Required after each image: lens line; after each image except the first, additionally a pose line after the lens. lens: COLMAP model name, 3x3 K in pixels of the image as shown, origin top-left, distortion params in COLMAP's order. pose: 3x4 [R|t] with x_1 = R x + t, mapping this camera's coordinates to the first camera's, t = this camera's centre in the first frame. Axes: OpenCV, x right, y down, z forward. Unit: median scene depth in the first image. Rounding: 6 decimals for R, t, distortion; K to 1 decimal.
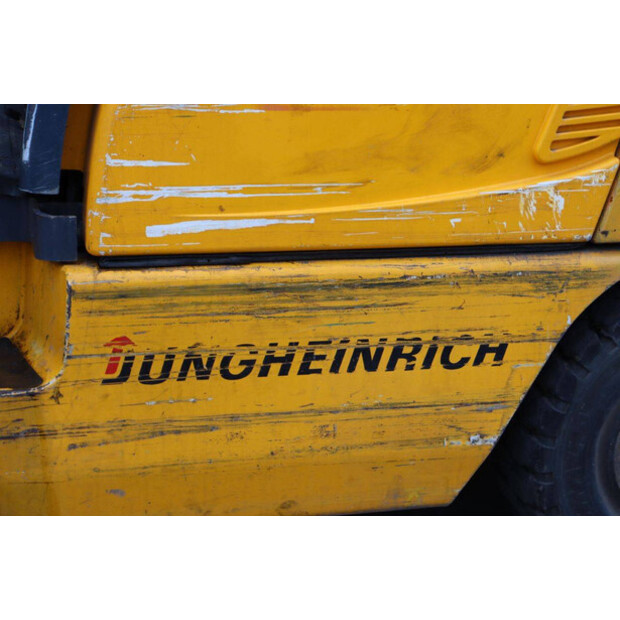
lens RADIAL K [[1329.2, 0, 310.0], [0, 1329.2, 310.0], [0, 0, 1]] dist [0.321627, 0.156596]
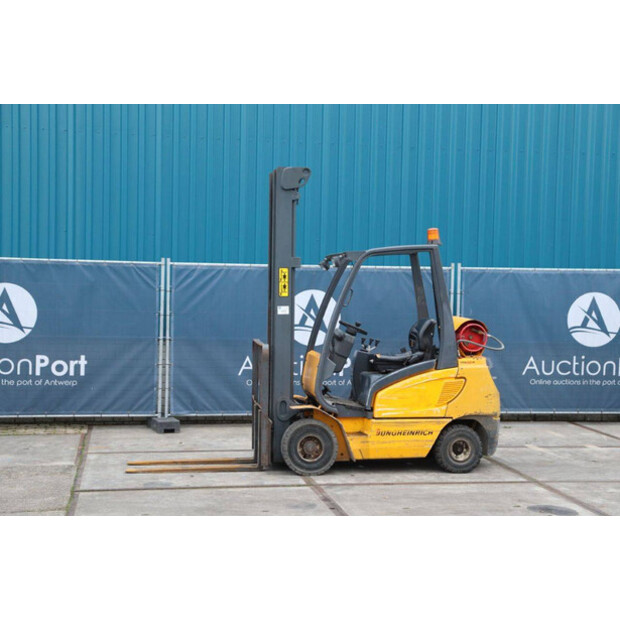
lens RADIAL K [[1071.9, 0, 310.0], [0, 1071.9, 310.0], [0, 0, 1]] dist [0.199798, -0.112311]
pose [[0.996880, -0.013721, -0.077729, -0.045130], [-0.005324, 0.970841, -0.239665, 0.768812], [0.078751, 0.239331, 0.967739, -4.698383]]
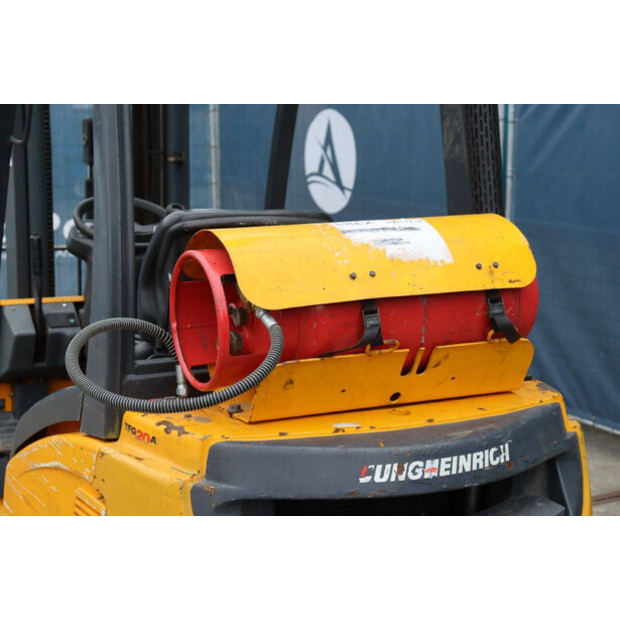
lens RADIAL K [[1101.5, 0, 310.0], [0, 1101.5, 310.0], [0, 0, 1]] dist [0.220277, 0.029226]
pose [[0.263560, 0.137729, -0.954760, 1.532639], [-0.261745, 0.962834, 0.066639, -0.602616], [0.928453, 0.232340, 0.289814, 0.790060]]
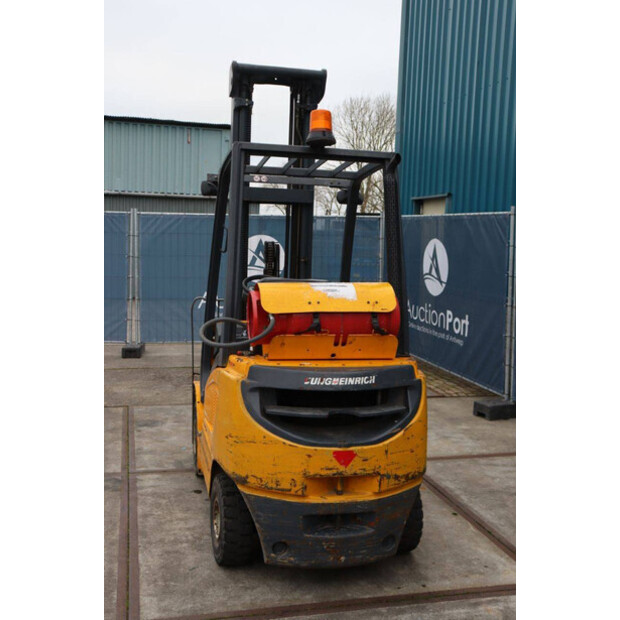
lens RADIAL K [[718.0, 0, 310.0], [0, 718.0, 310.0], [0, 0, 1]] dist [-0.018084, 0.031000]
pose [[0.000637, 0.067720, -0.997704, 2.319089], [-0.290906, 0.954568, 0.064606, -0.675861], [0.956752, 0.290197, 0.020308, 1.126429]]
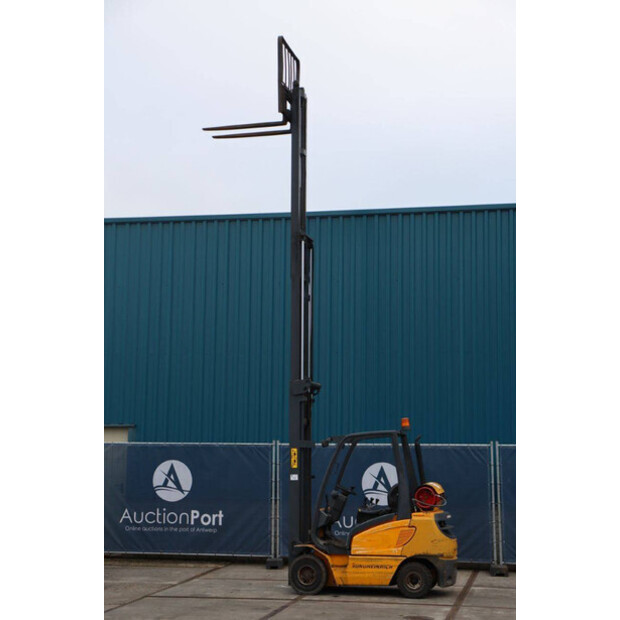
lens RADIAL K [[1069.3, 0, 310.0], [0, 1069.3, 310.0], [0, 0, 1]] dist [0.192684, 0.034522]
pose [[0.894174, -0.084959, -0.439585, 3.279425], [-0.094363, 0.924014, -0.370532, 1.294911], [0.437662, 0.372801, 0.818212, -6.492231]]
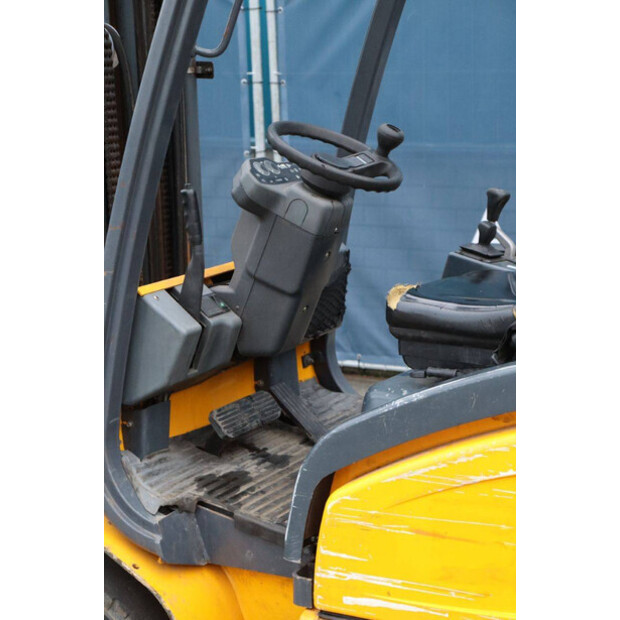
lens RADIAL K [[1452.0, 0, 310.0], [0, 1452.0, 310.0], [0, 0, 1]] dist [0.378065, 0.438492]
pose [[0.745217, 0.082788, -0.661663, 0.865225], [-0.129823, 0.991289, -0.022187, -0.319201], [0.654062, 0.102433, 0.749473, -0.286783]]
